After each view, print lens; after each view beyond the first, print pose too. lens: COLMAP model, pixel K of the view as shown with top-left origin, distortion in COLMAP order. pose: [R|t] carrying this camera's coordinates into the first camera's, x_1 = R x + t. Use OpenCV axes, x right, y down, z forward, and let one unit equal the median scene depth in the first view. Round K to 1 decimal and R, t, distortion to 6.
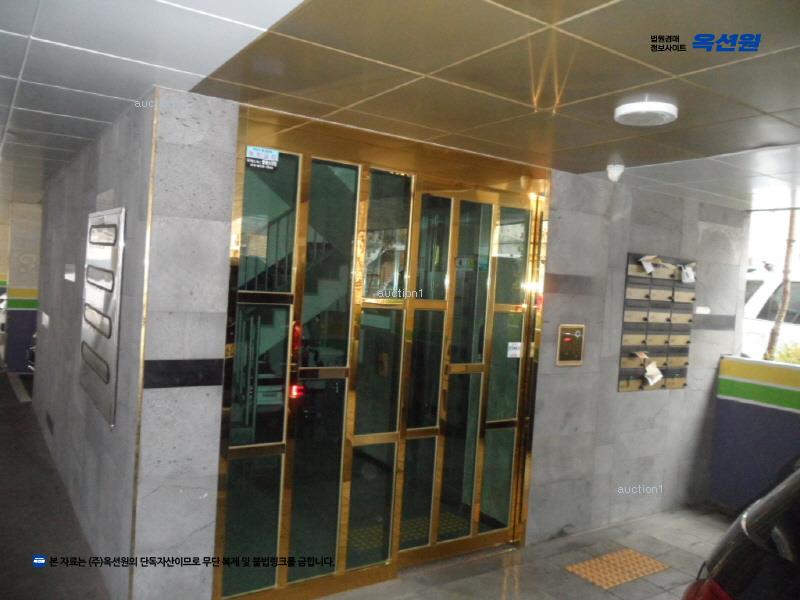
lens RADIAL K [[642.1, 0, 401.1], [0, 642.1, 300.7], [0, 0, 1]] dist [-0.027469, 0.014771]
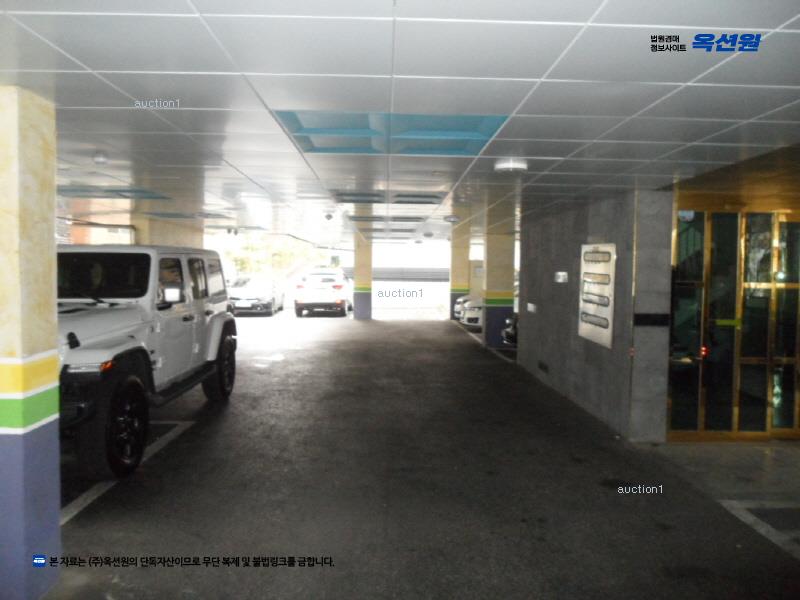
lens RADIAL K [[642.1, 0, 400.3], [0, 642.1, 303.0], [0, 0, 1]] dist [-0.027469, 0.014771]
pose [[0.839306, -0.018259, -0.543353, 0.124412], [0.018575, 0.999815, -0.004907, 0.049571], [0.543343, -0.005974, 0.839490, -1.251131]]
